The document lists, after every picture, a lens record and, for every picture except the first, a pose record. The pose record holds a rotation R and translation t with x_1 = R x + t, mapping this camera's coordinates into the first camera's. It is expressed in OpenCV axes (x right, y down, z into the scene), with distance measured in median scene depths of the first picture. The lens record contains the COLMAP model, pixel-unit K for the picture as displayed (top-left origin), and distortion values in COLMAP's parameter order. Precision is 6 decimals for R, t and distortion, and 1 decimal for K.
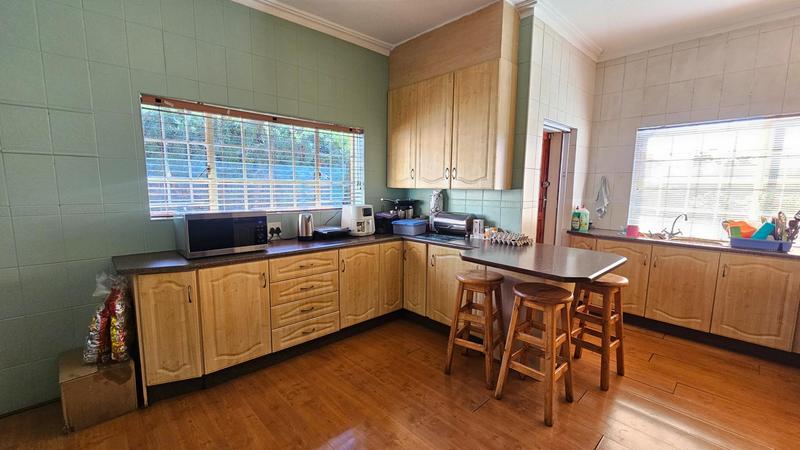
lens RADIAL K [[327.8, 0, 398.1], [0, 327.8, 227.9], [0, 0, 1]] dist [-0.000307, 0.000404]
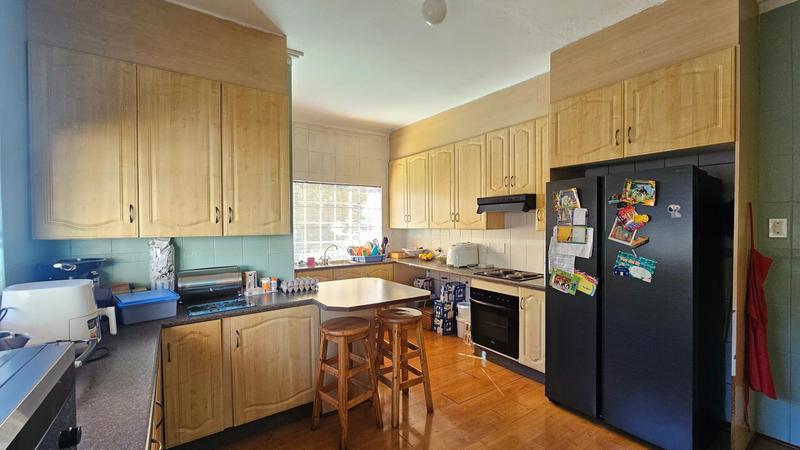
lens RADIAL K [[324.6, 0, 395.0], [0, 324.6, 229.5], [0, 0, 1]] dist [-0.001250, -0.000149]
pose [[0.156923, -0.032260, 0.987084, -0.489458], [0.133431, 0.990995, 0.011175, -0.089425], [-0.978556, 0.129954, 0.159815, 0.504518]]
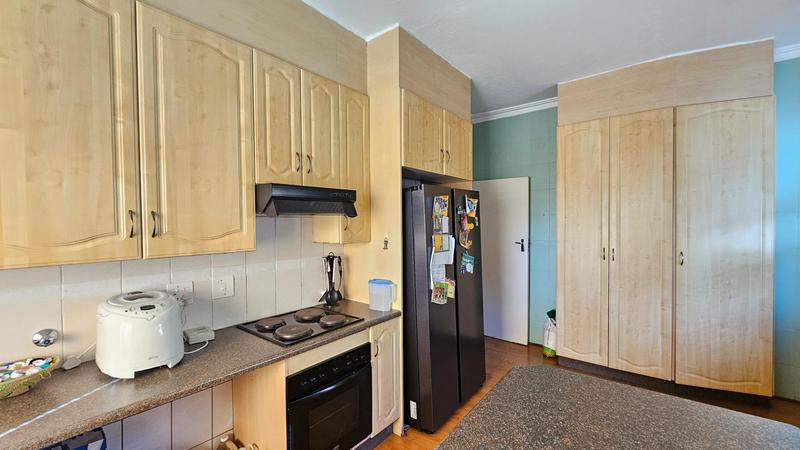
lens RADIAL K [[326.2, 0, 395.9], [0, 326.2, 229.0], [0, 0, 1]] dist [-0.000037, -0.000973]
pose [[-0.989568, 0.000191, -0.144065, 0.543075], [-0.020874, 0.989256, 0.144694, -0.152160], [0.142545, 0.146191, -0.978933, 0.936942]]
